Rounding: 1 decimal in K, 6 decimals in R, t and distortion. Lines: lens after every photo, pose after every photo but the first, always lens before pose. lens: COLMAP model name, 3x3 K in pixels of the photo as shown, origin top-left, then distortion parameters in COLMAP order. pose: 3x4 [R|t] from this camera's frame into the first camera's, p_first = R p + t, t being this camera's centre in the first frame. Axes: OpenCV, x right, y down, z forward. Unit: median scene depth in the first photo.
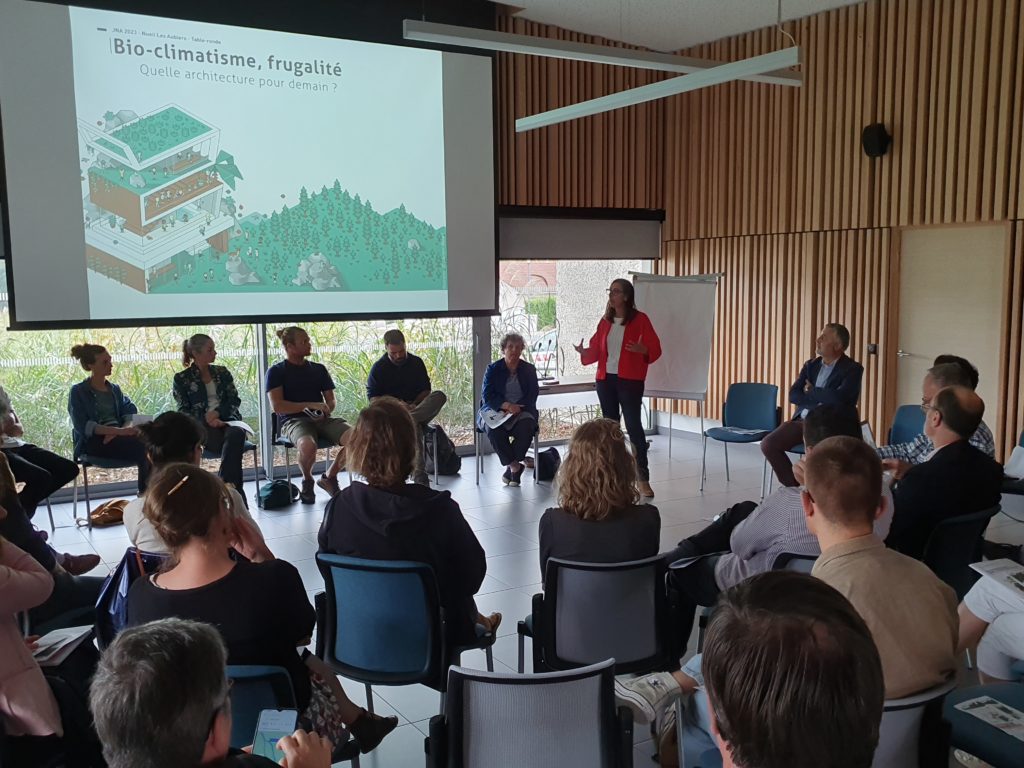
lens RADIAL K [[994.6, 0, 512.2], [0, 994.6, 410.5], [0, 0, 1]] dist [0.049985, -0.023263]
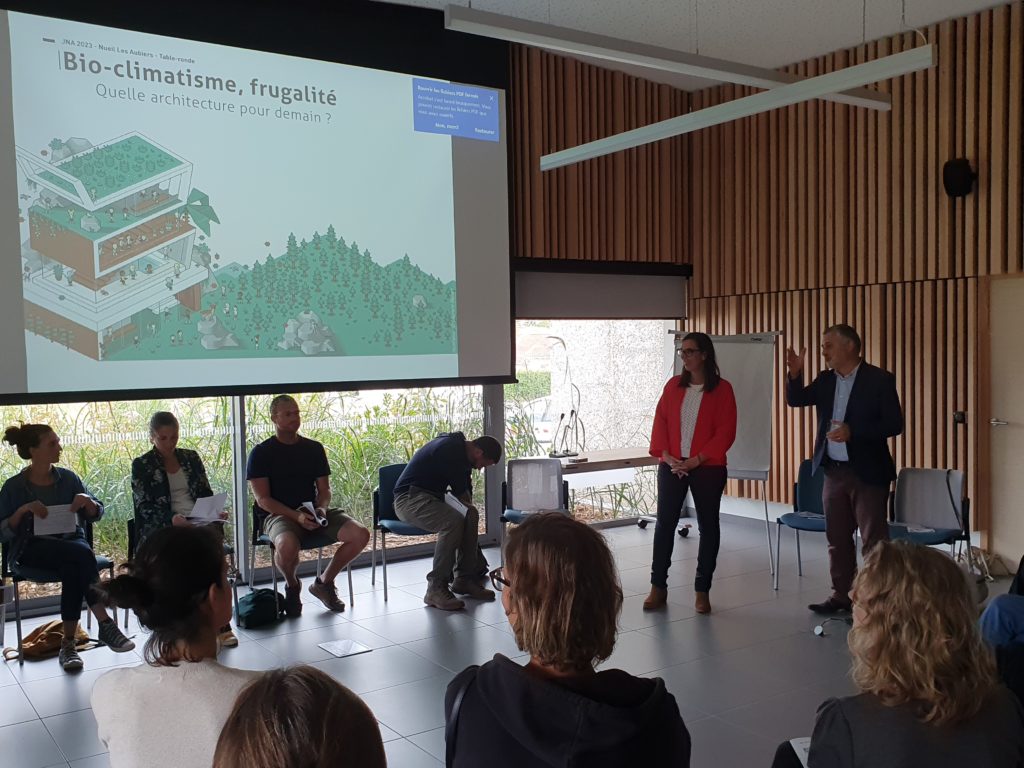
lens RADIAL K [[994.6, 0, 512.2], [0, 994.6, 410.5], [0, 0, 1]] dist [0.049985, -0.023263]
pose [[0.998671, -0.011927, 0.050140, -0.067775], [0.015486, 0.997343, -0.071188, -0.012555], [-0.049158, 0.071870, 0.996202, 0.165884]]
